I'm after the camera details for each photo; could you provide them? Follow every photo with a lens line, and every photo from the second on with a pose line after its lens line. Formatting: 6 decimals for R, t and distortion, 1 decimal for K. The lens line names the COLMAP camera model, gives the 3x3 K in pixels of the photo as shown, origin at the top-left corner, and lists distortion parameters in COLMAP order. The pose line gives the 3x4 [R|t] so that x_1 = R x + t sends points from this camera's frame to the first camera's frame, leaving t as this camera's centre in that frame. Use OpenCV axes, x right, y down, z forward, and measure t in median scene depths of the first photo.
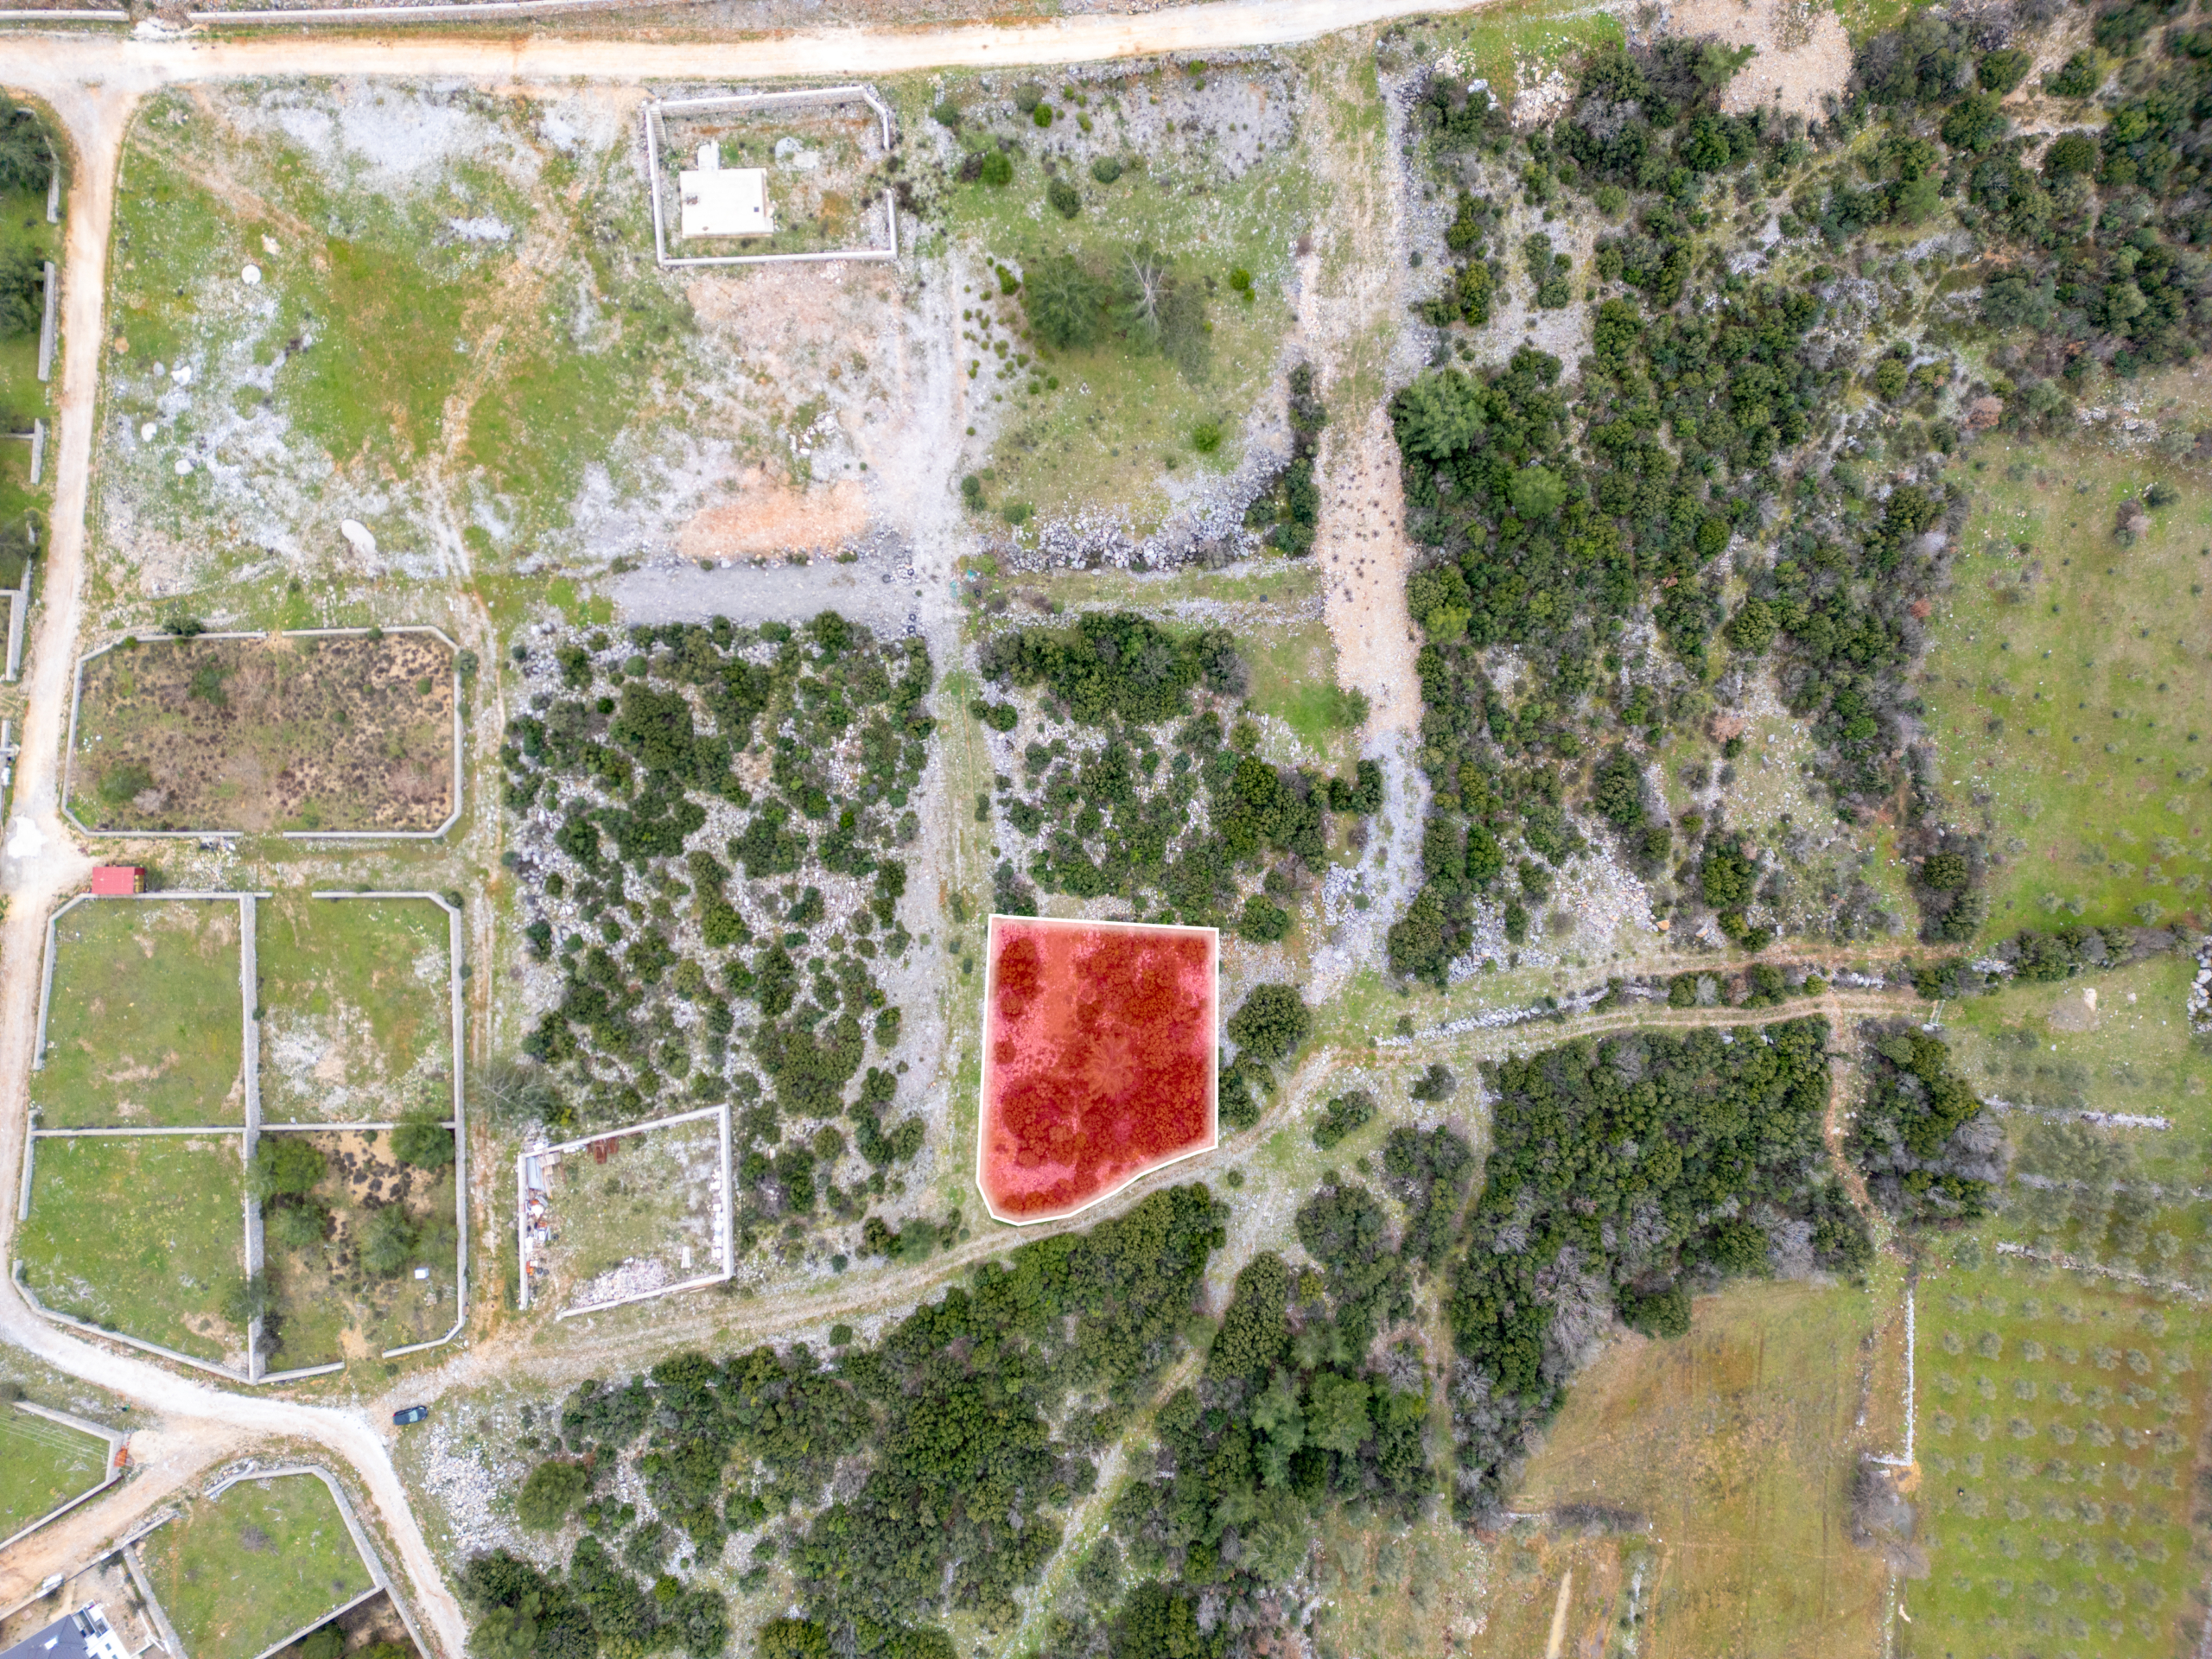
lens RADIAL K [[1534.1, 0, 1106.0], [0, 1534.1, 829.5], [0, 0, 1]] dist [0.102731, -0.111785]
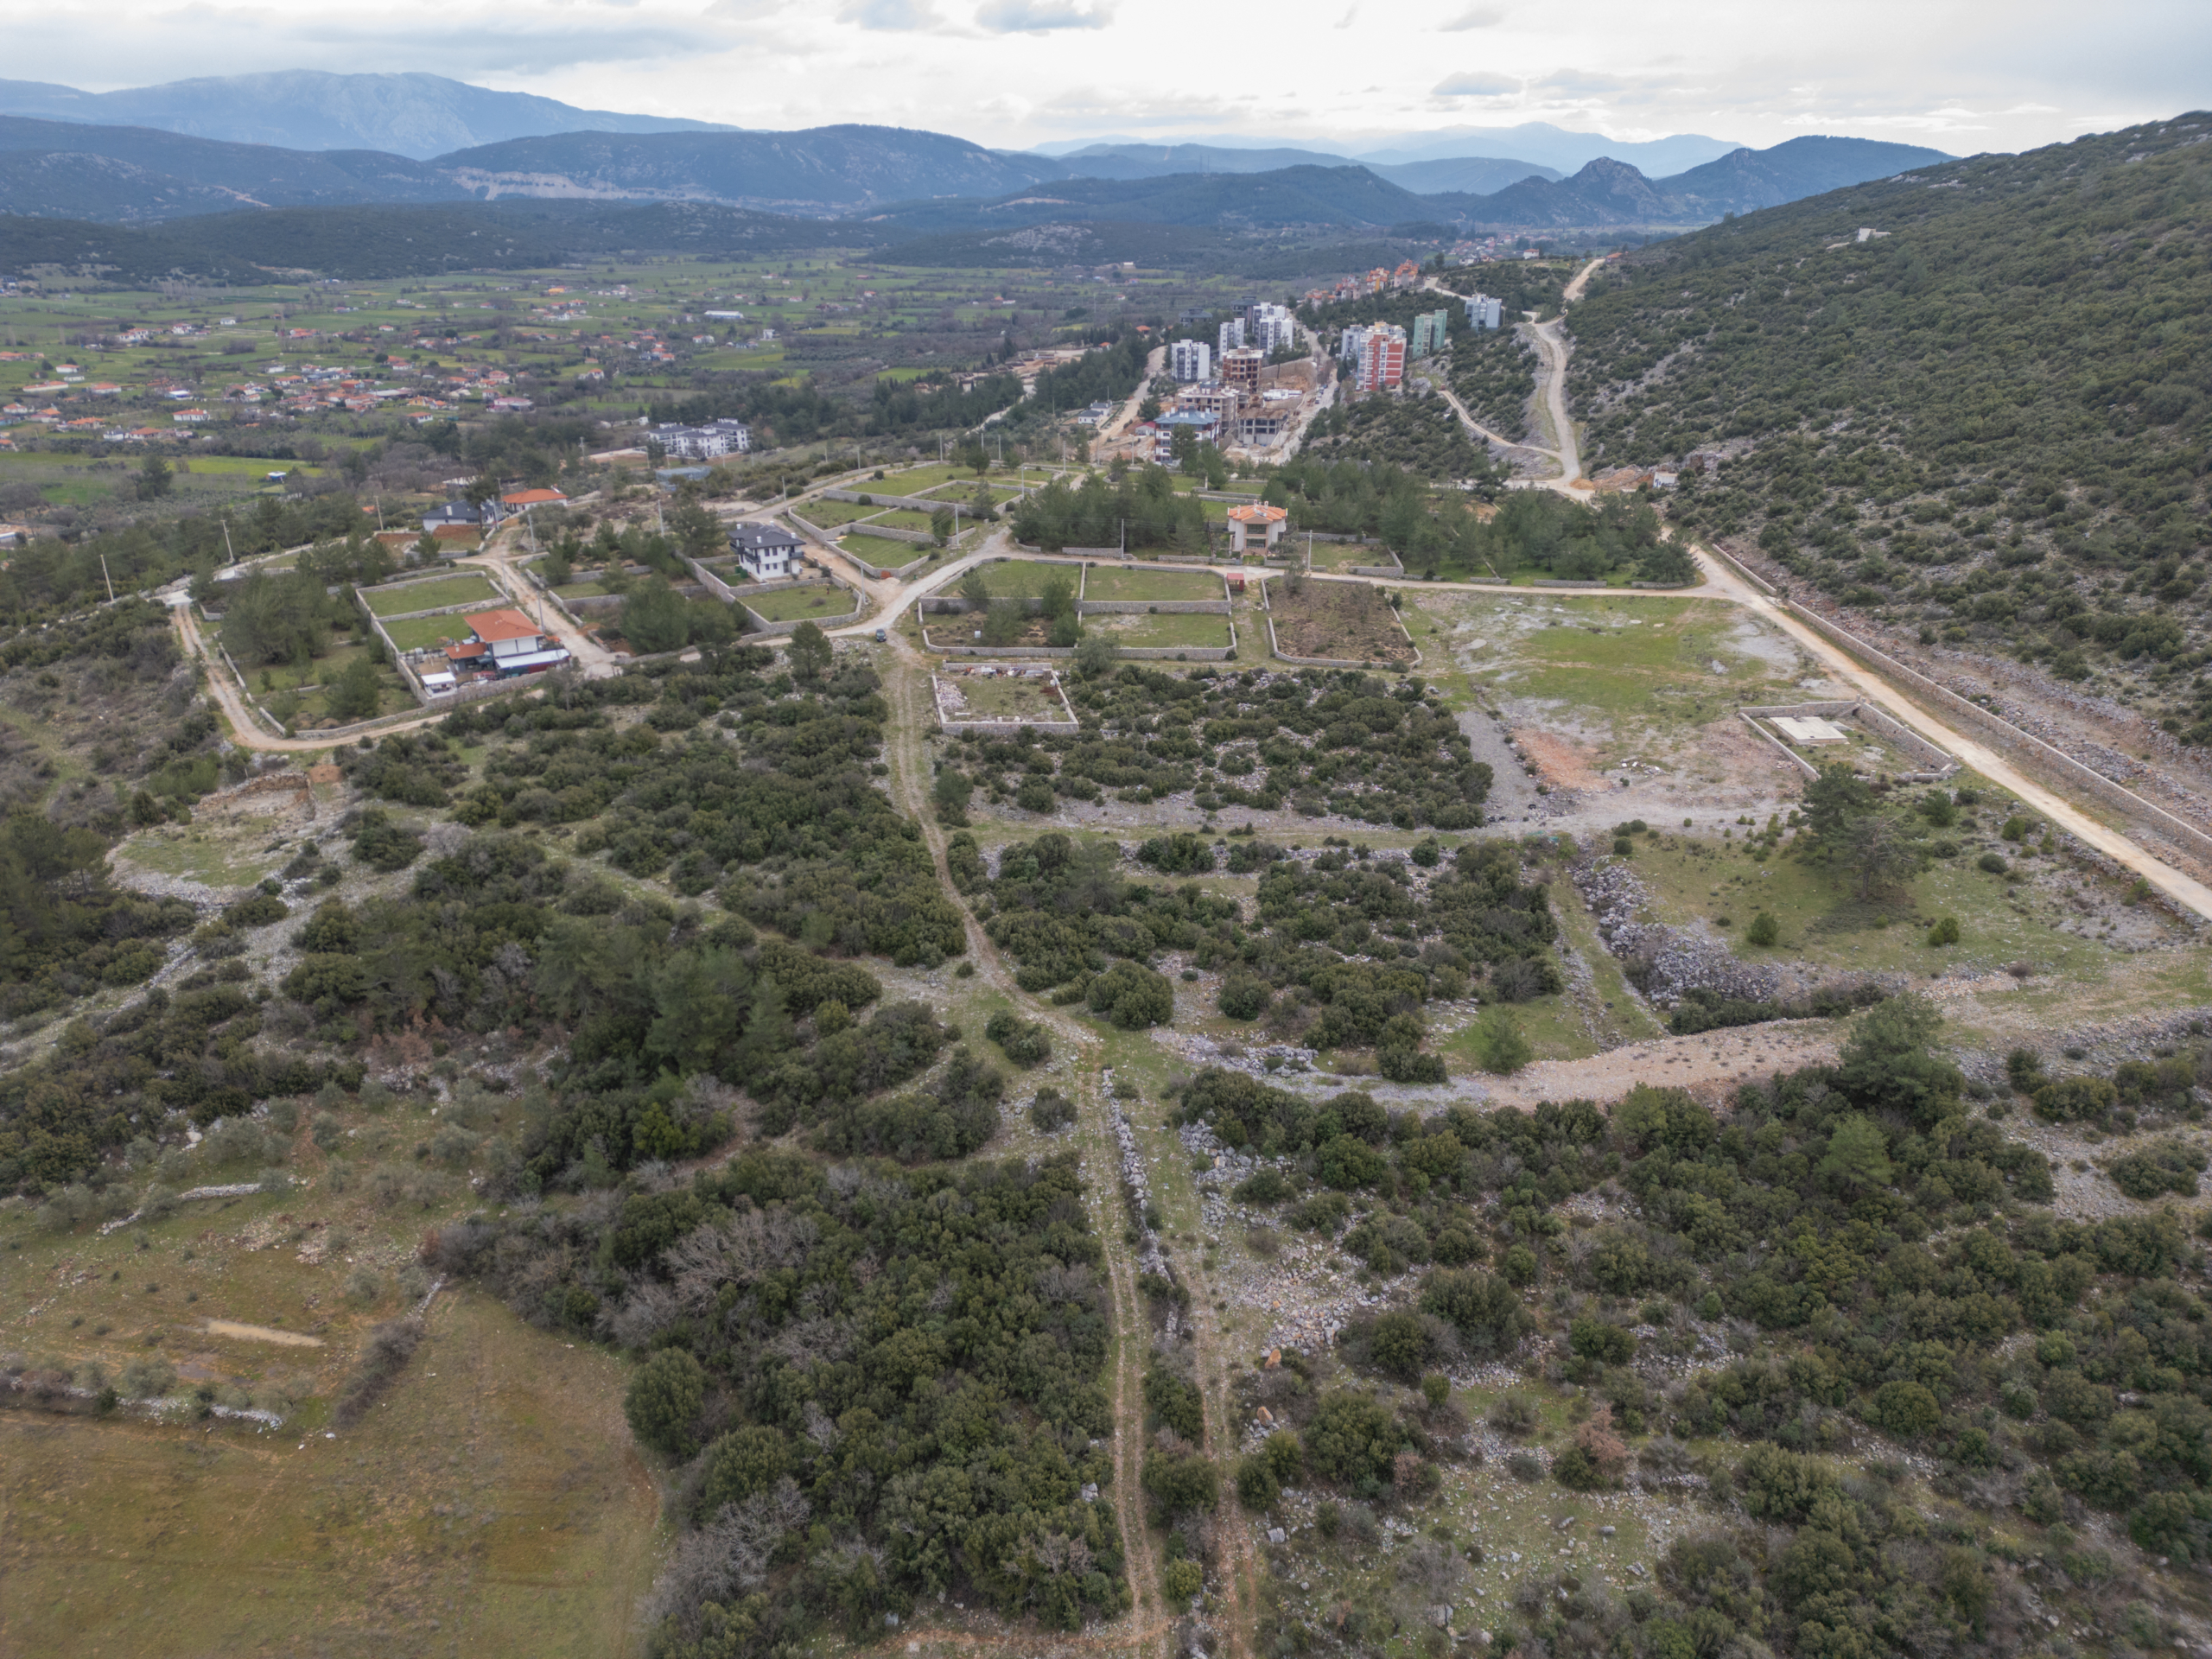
lens RADIAL K [[1534.1, 0, 1106.0], [0, 1534.1, 829.5], [0, 0, 1]] dist [0.102731, -0.111785]
pose [[-0.022140, 0.407859, -0.912776, 0.907657], [-0.999730, -0.015491, 0.017327, 0.129753], [-0.007073, 0.912913, 0.408092, 0.556472]]
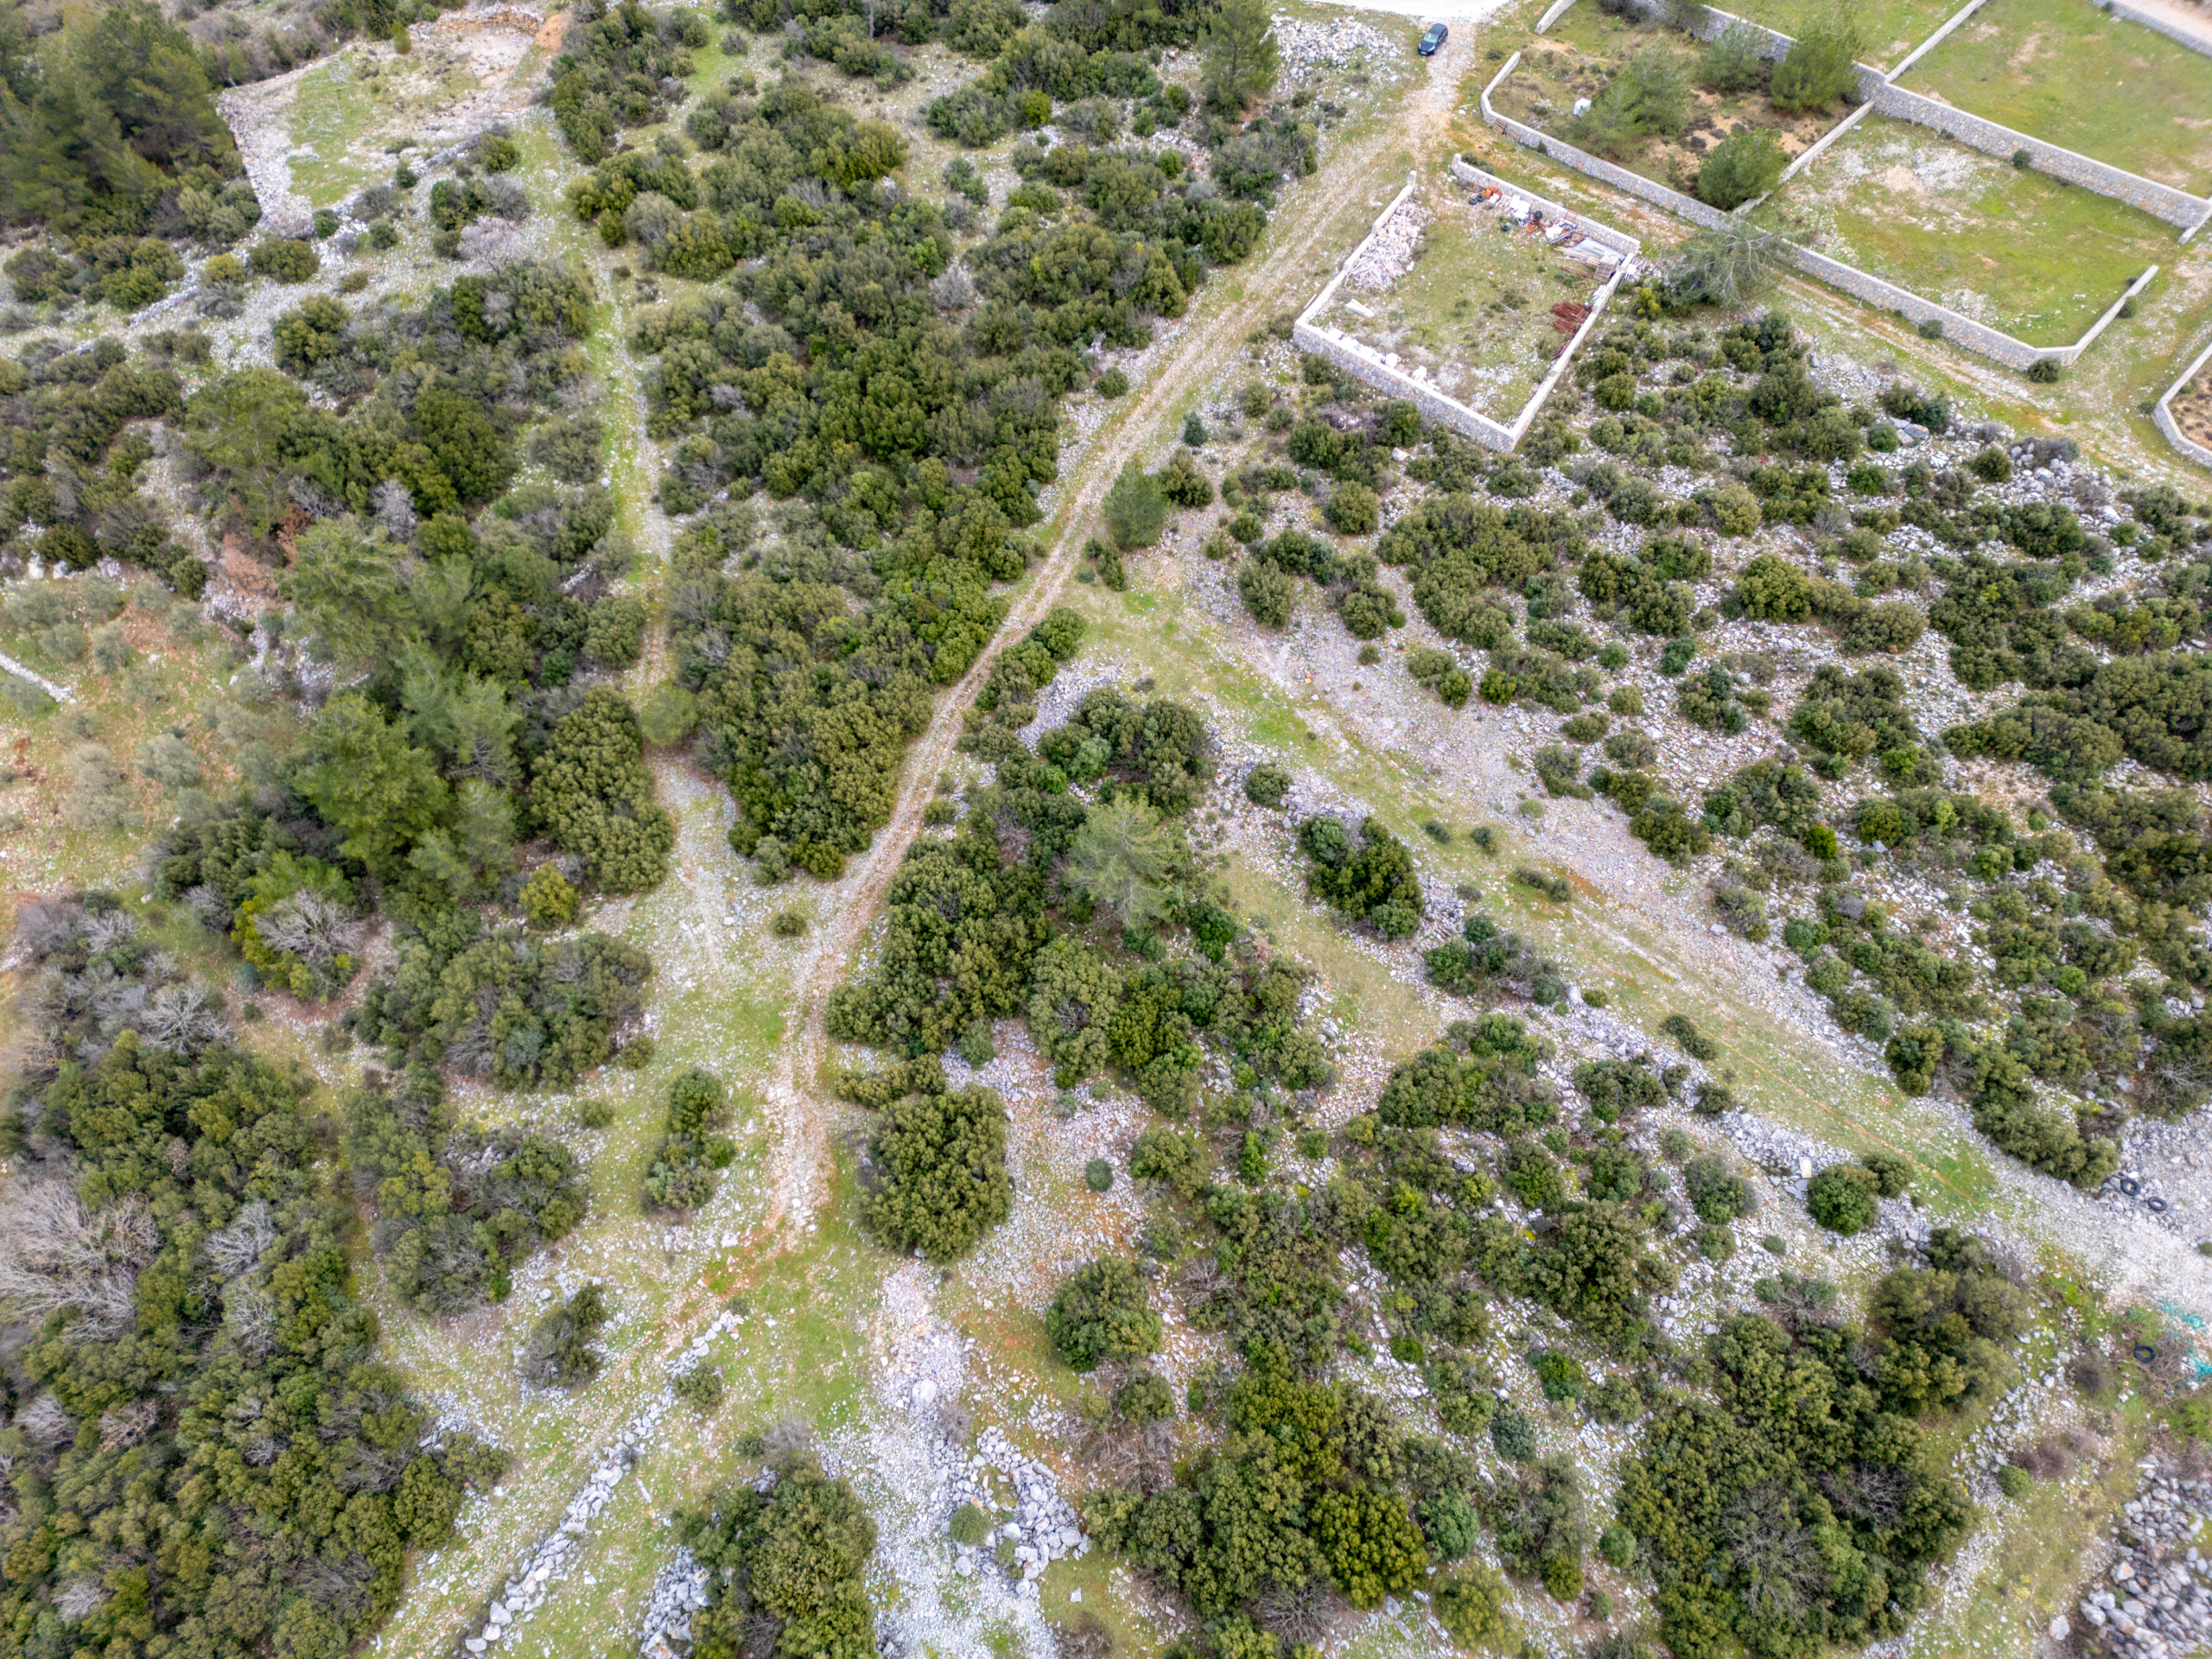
lens RADIAL K [[1534.1, 0, 1106.0], [0, 1534.1, 829.5], [0, 0, 1]] dist [0.102731, -0.111785]
pose [[-0.697041, 0.590697, -0.406461, 0.205643], [-0.716991, -0.568190, 0.403837, -0.042442], [0.007598, 0.572920, 0.819576, 0.568084]]
